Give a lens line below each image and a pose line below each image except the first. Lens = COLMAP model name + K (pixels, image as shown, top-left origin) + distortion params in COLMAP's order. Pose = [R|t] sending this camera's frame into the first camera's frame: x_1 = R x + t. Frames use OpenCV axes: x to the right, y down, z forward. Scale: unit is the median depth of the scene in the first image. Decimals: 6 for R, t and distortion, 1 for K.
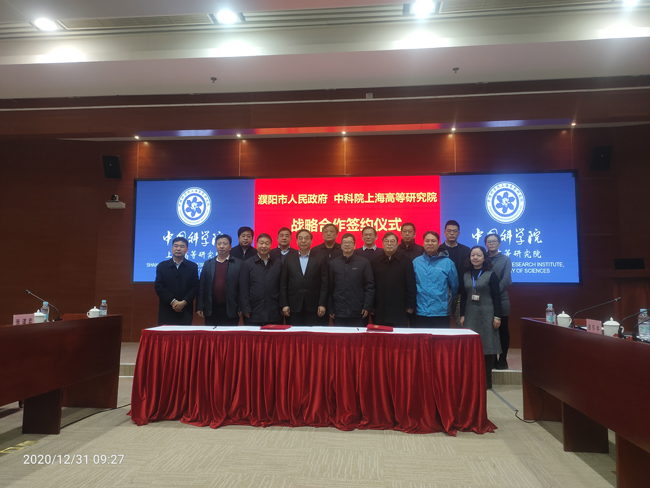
lens RADIAL K [[493.1, 0, 325.6], [0, 493.1, 243.7], [0, 0, 1]] dist [0.037971, -0.013141]
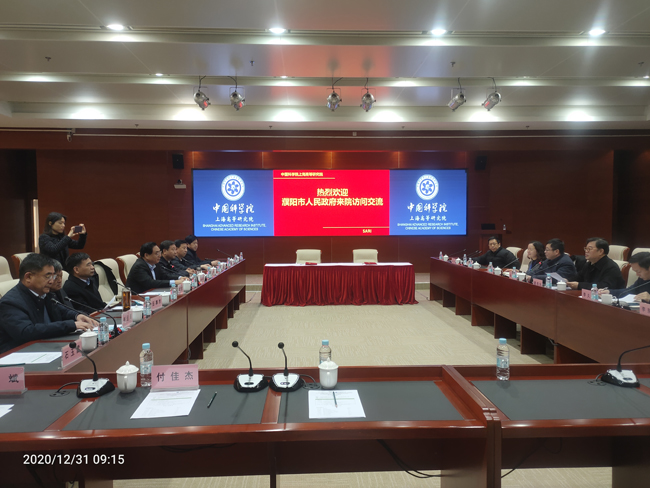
lens RADIAL K [[493.1, 0, 325.9], [0, 493.1, 241.7], [0, 0, 1]] dist [0.037971, -0.013141]
pose [[0.990256, -0.015341, 0.138411, -0.222192], [-0.002198, 0.992068, 0.125683, -0.115864], [-0.139241, -0.124762, 0.982368, -0.649788]]
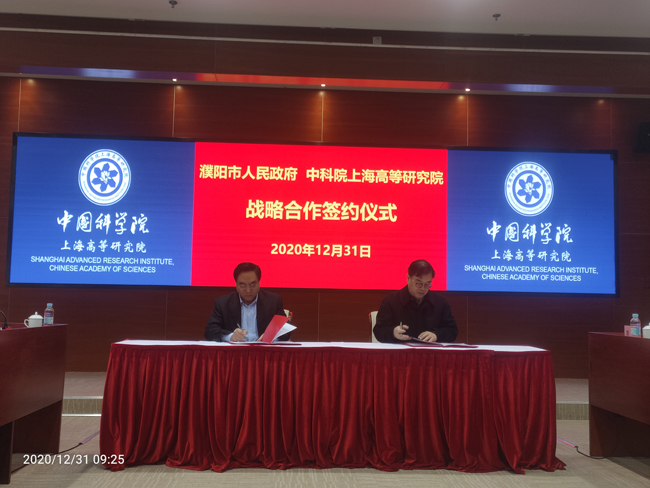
lens RADIAL K [[711.1, 0, 326.7], [0, 711.1, 244.5], [0, 0, 1]] dist [0.036263, 0.000000]
pose [[0.987987, 0.027001, 0.152158, -0.121546], [-0.028336, 0.999577, 0.006613, 0.005374], [-0.151915, -0.010845, 0.988334, -0.053862]]
